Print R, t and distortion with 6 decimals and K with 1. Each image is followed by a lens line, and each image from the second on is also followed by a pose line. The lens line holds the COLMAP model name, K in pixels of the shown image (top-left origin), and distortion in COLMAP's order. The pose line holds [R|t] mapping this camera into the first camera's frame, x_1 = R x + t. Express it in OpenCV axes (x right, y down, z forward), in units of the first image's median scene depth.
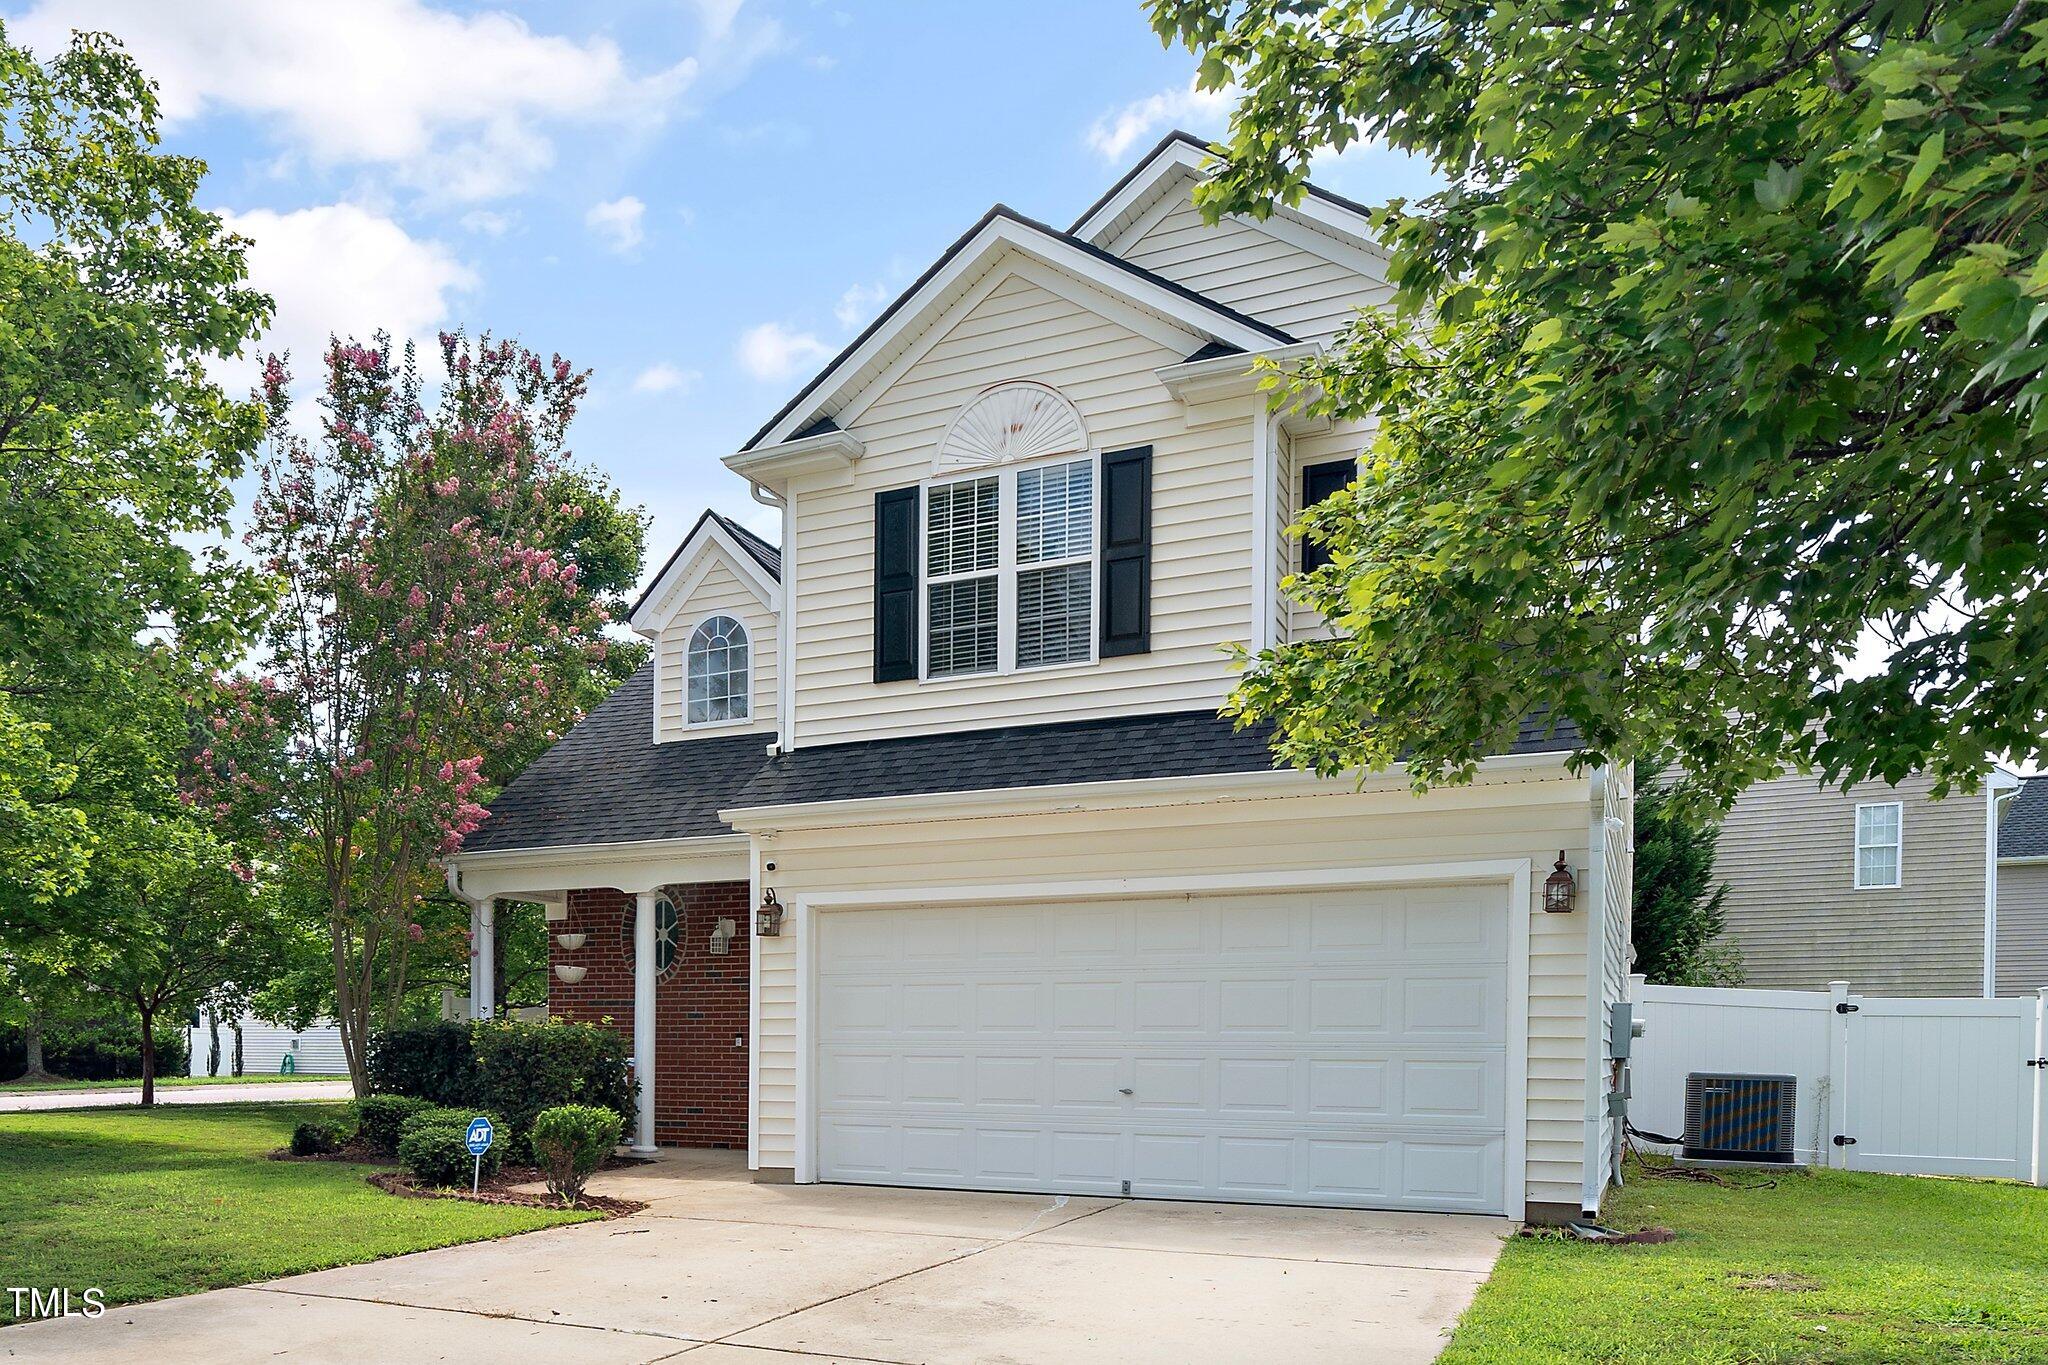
lens RADIAL K [[728.1, 0, 1027.8], [0, 728.1, 699.1], [0, 0, 1]] dist [0.000288, -0.000018]
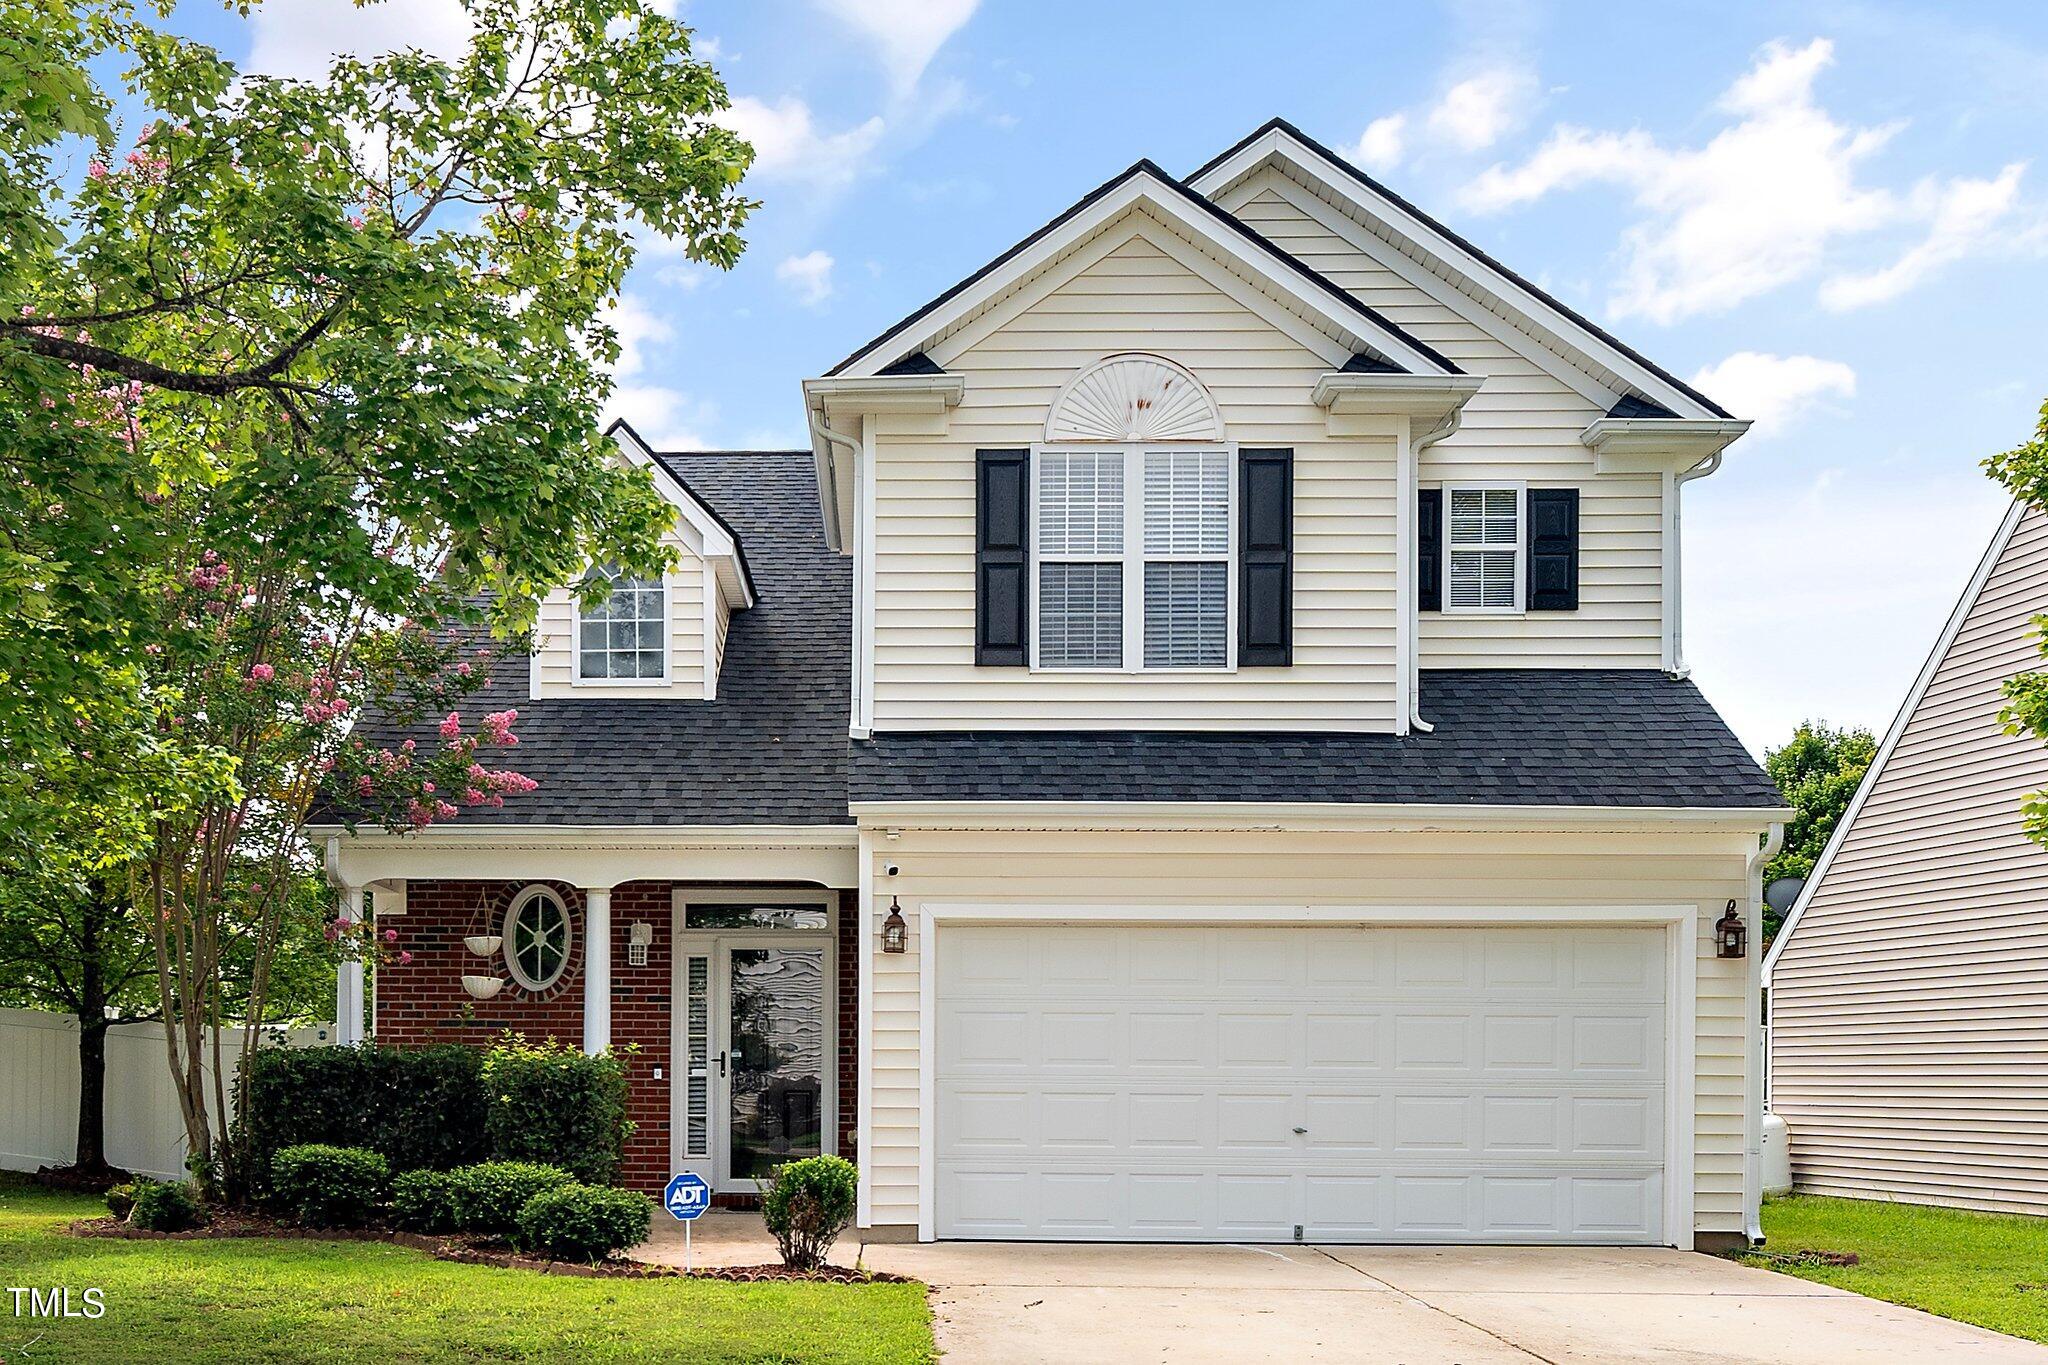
lens RADIAL K [[814.9, 0, 1006.5], [0, 814.9, 679.3], [0, 0, 1]] dist [-0.000317, 0.000053]
pose [[0.973967, 0.100674, 0.203107, -0.391164], [-0.099030, 0.994917, -0.018269, 0.009132], [-0.203914, -0.002321, 0.978986, 0.031724]]
